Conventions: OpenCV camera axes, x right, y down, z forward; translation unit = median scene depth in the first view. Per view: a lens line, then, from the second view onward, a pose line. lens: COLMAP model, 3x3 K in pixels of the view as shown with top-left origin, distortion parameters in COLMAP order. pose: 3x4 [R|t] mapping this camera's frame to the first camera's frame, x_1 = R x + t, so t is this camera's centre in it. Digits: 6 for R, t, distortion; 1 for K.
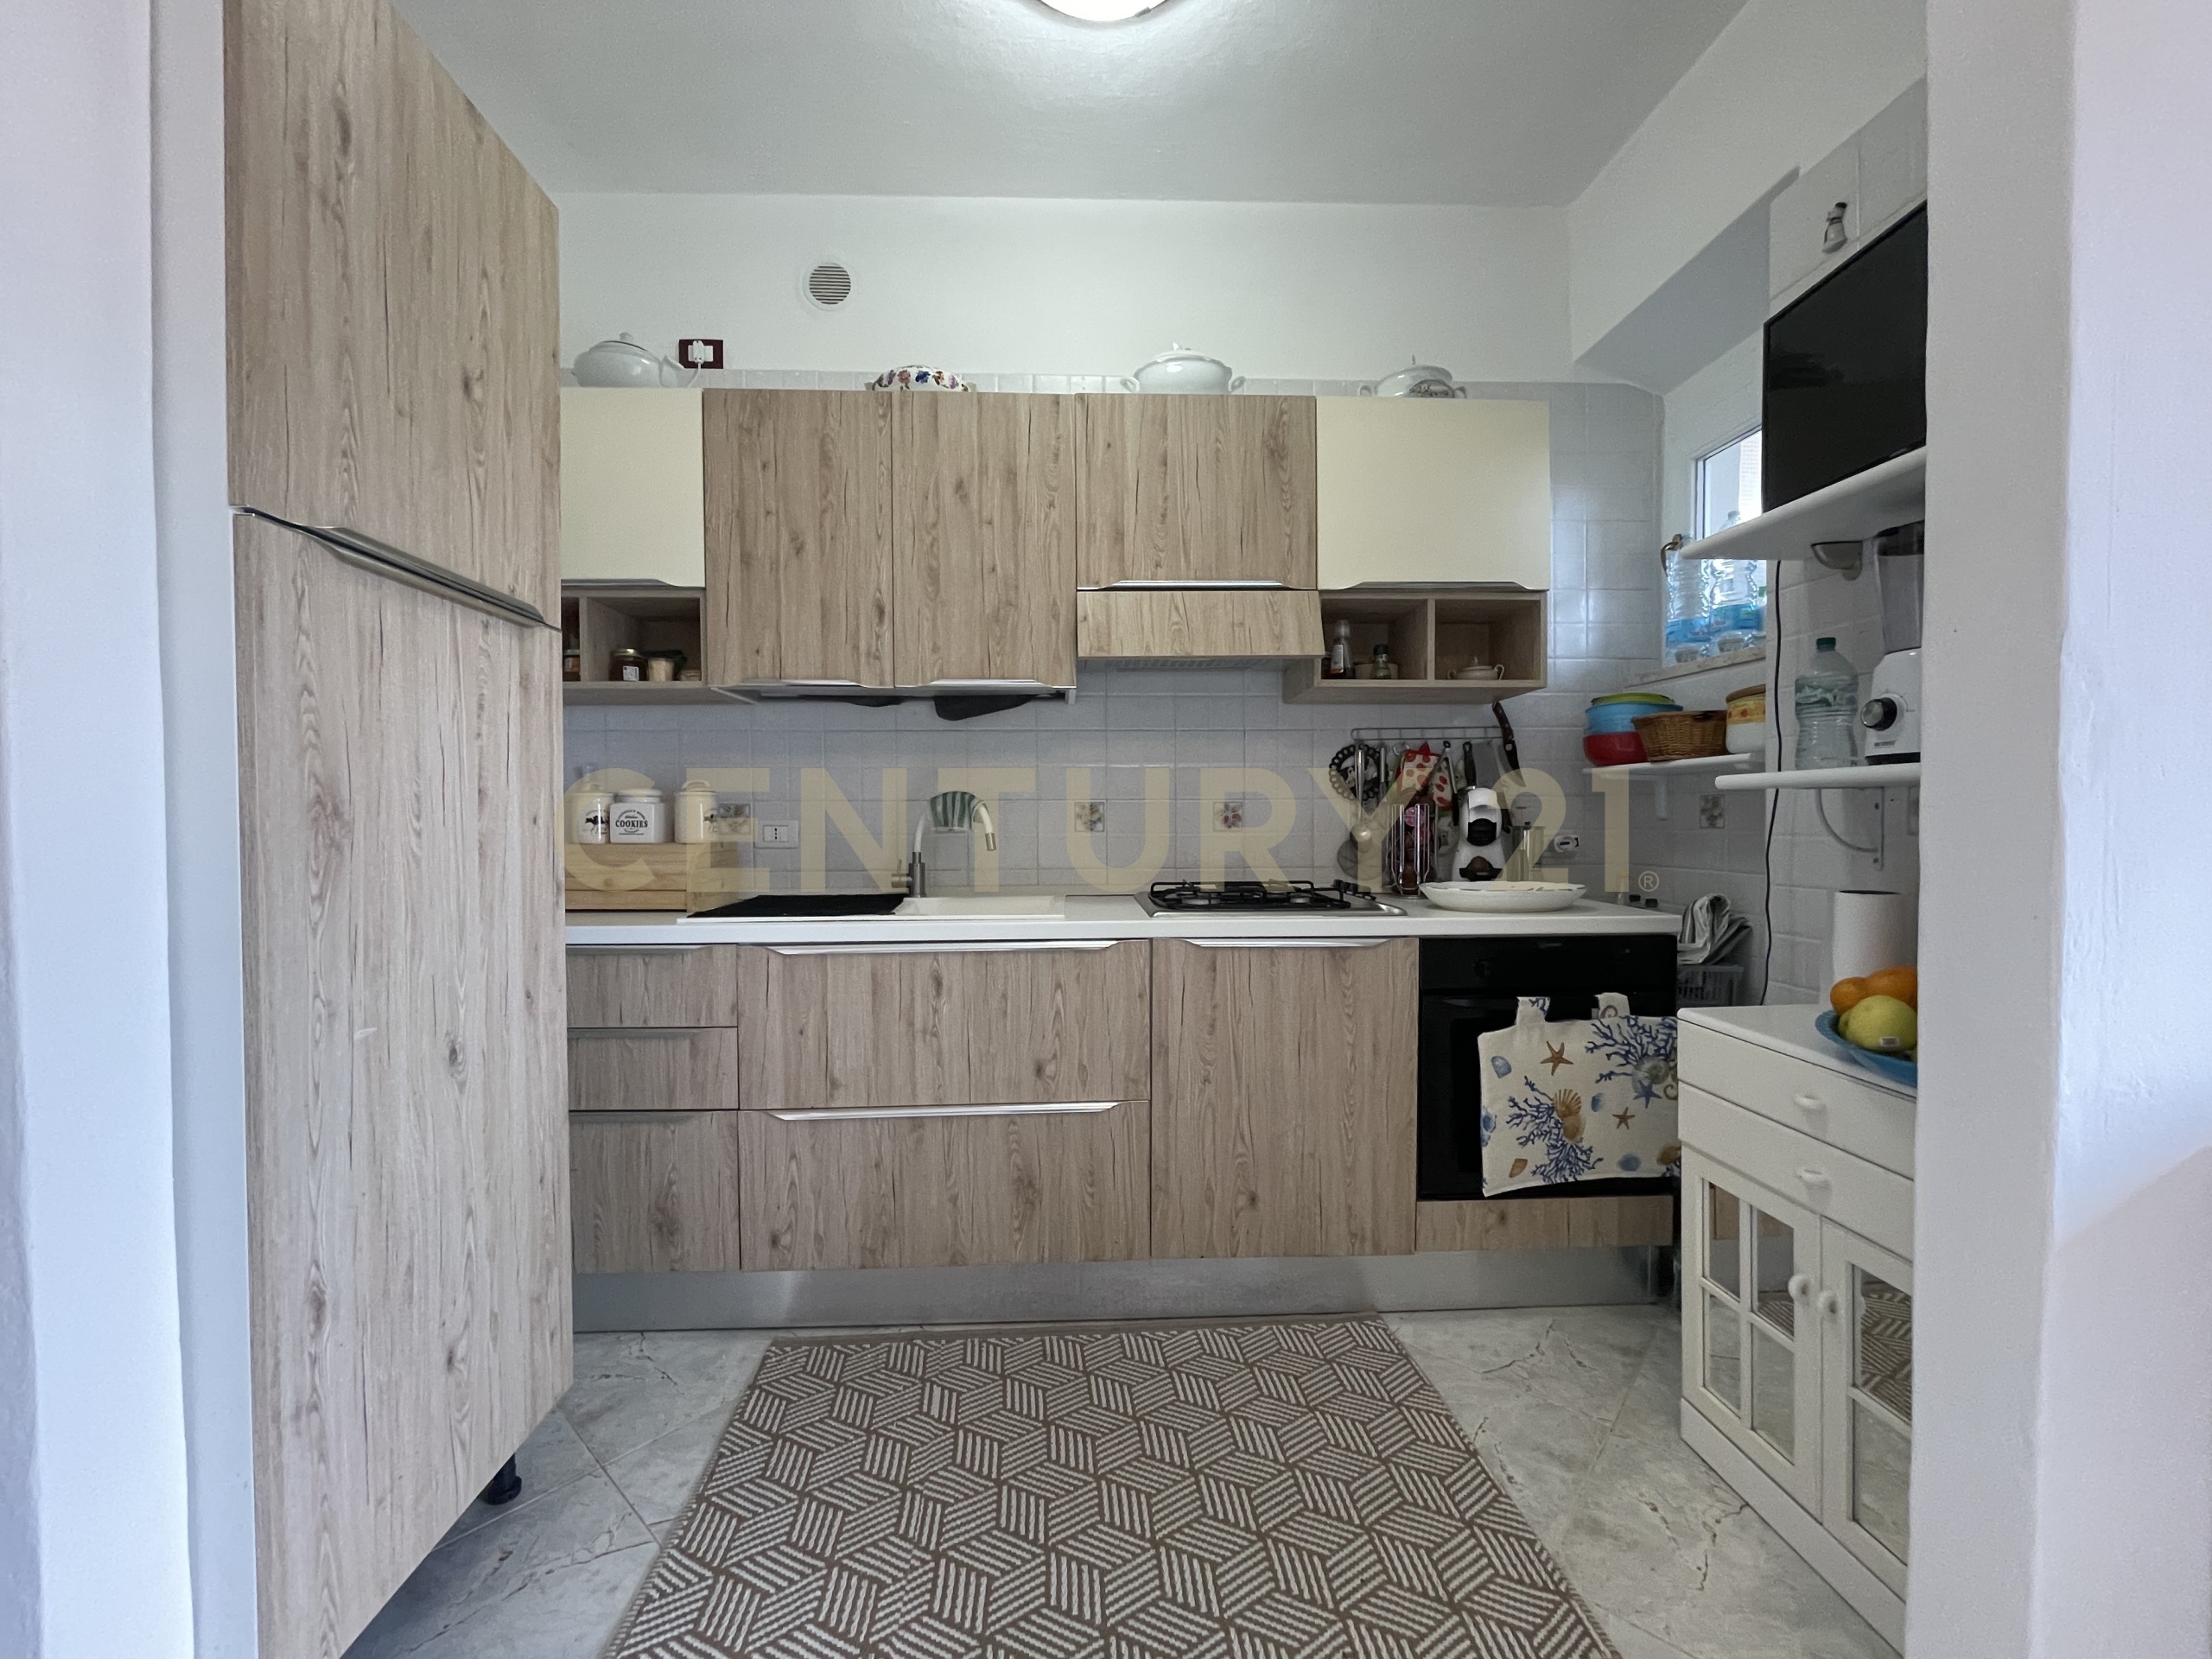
lens RADIAL K [[889.0, 0, 1103.8], [0, 889.0, 838.1], [0, 0, 1]] dist [-0.002533, 0.000291]
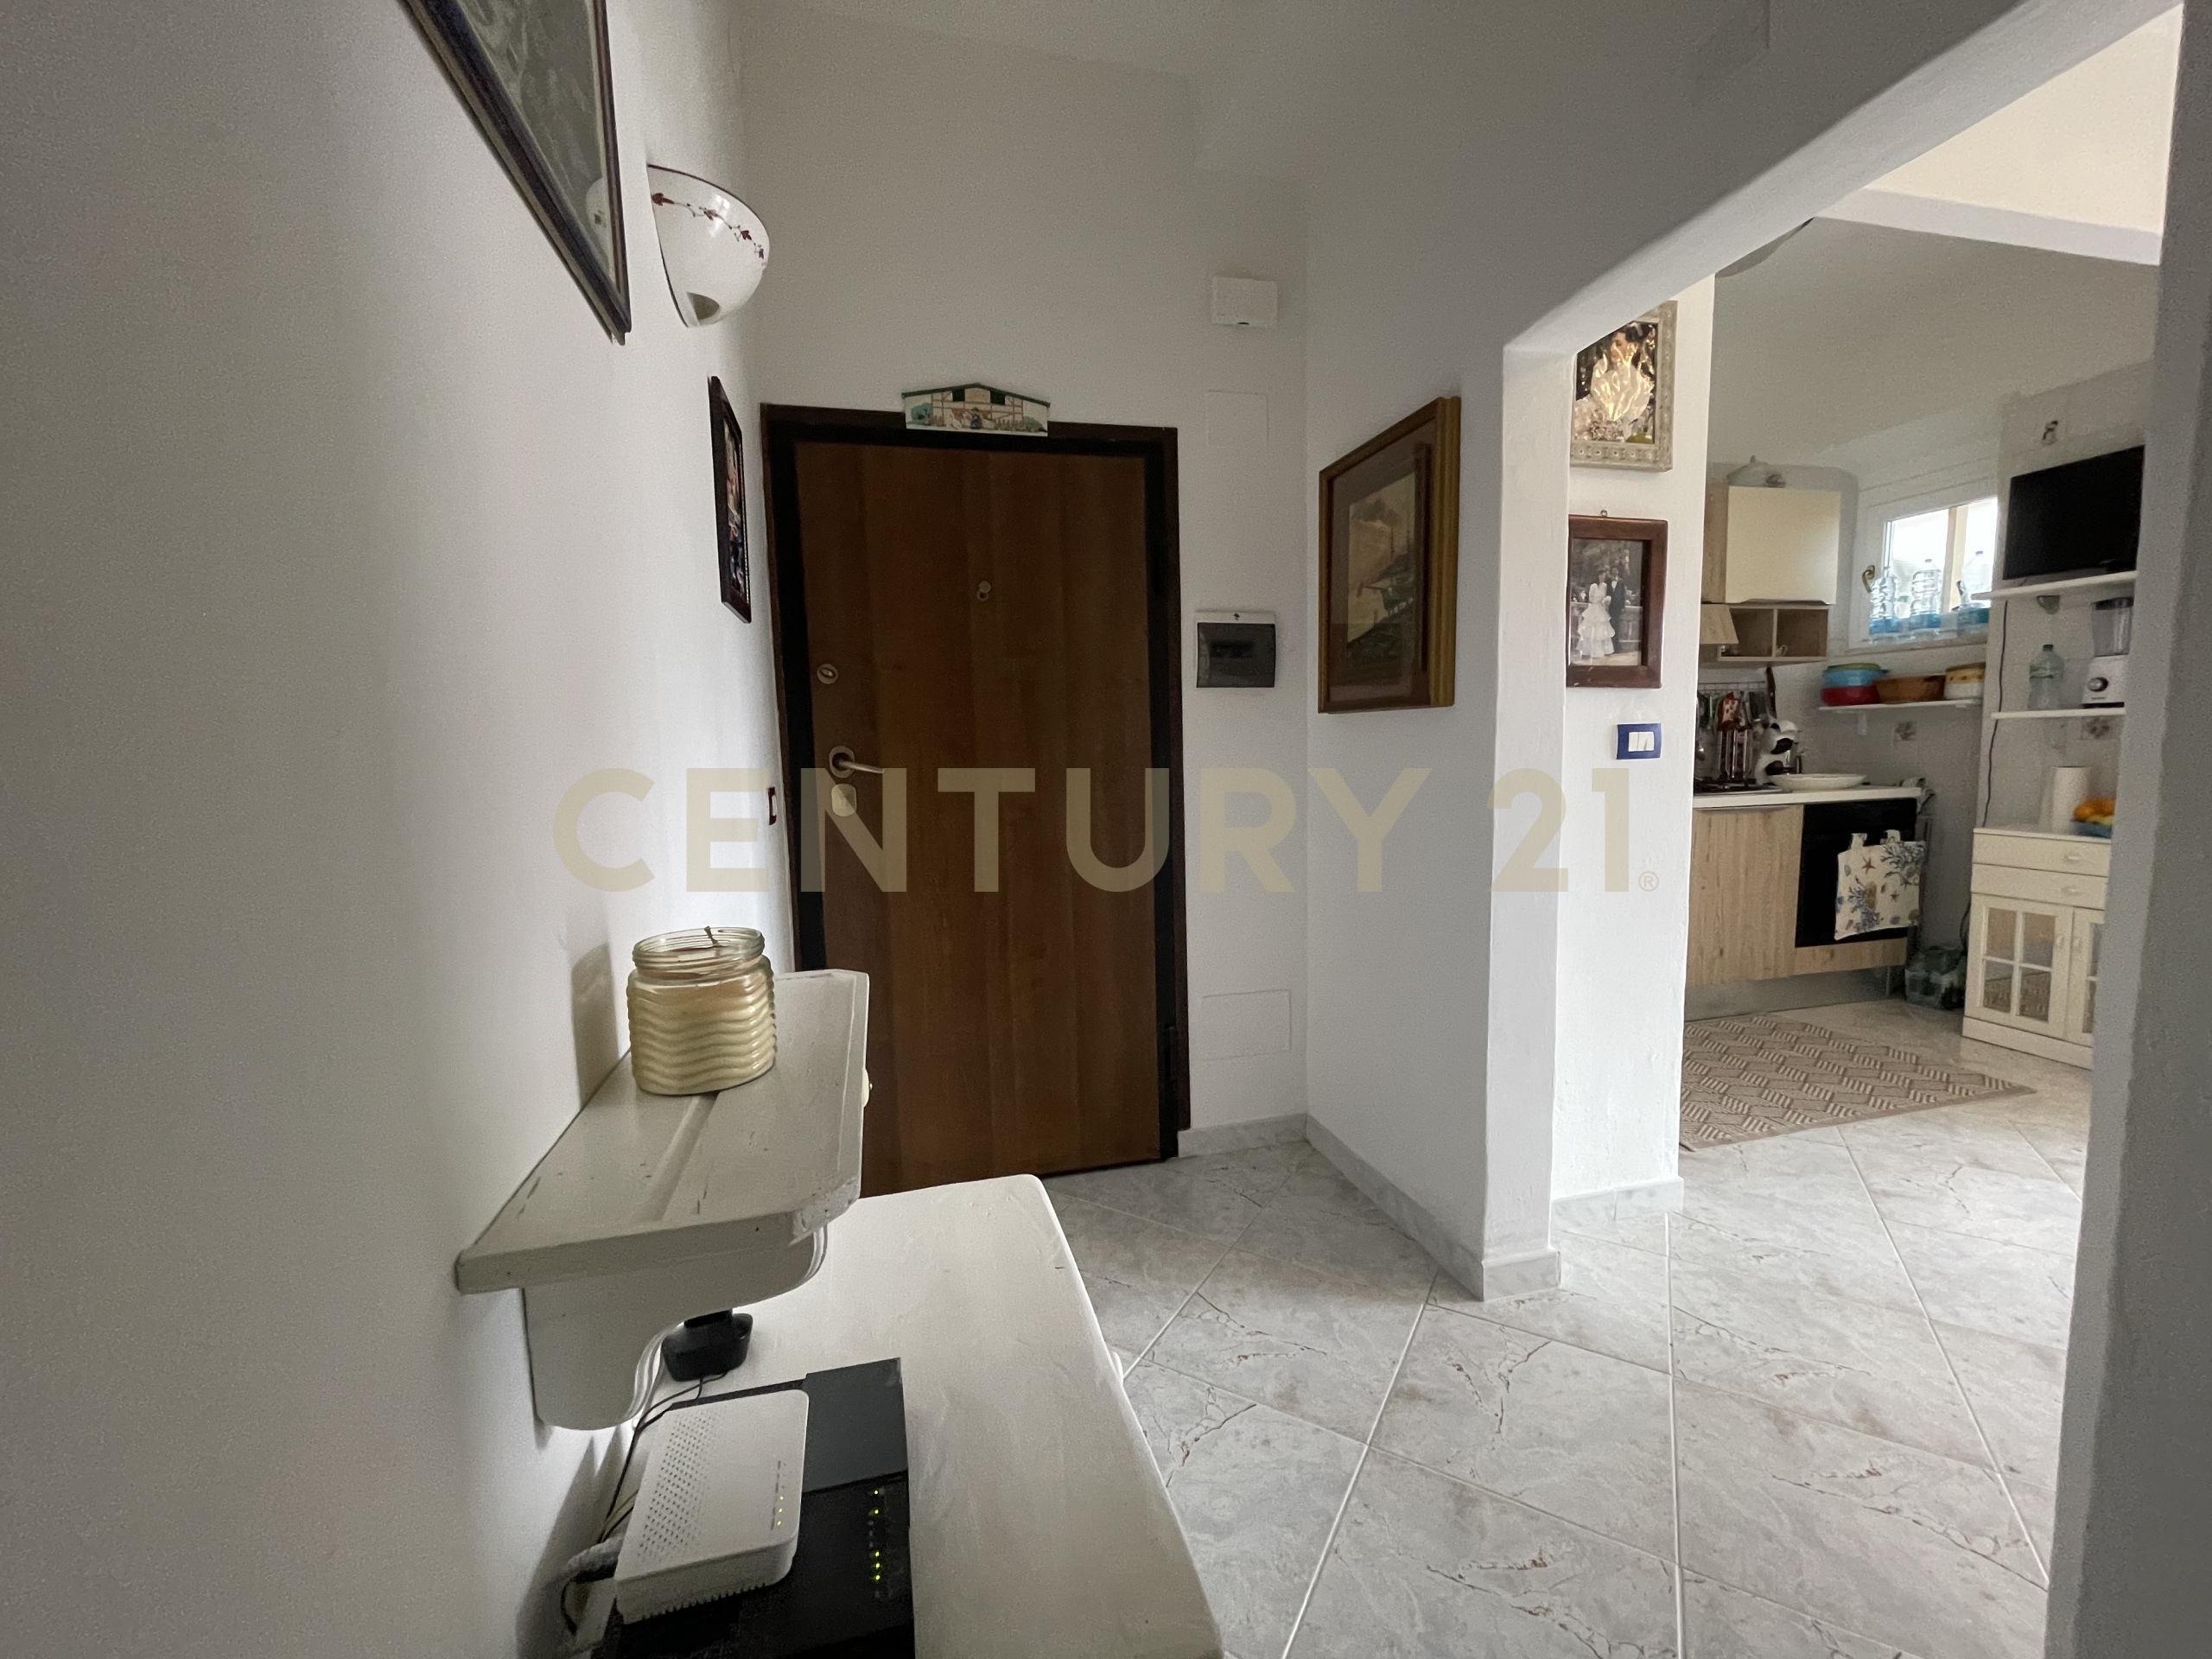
lens RADIAL K [[889.0, 0, 1088.7], [0, 889.0, 835.8], [0, 0, 1]] dist [-0.002533, 0.000291]
pose [[0.984522, -0.039094, 0.170847, -1.405404], [0.026786, 0.996916, 0.073764, 0.004776], [-0.173204, -0.068046, 0.982533, -0.536885]]
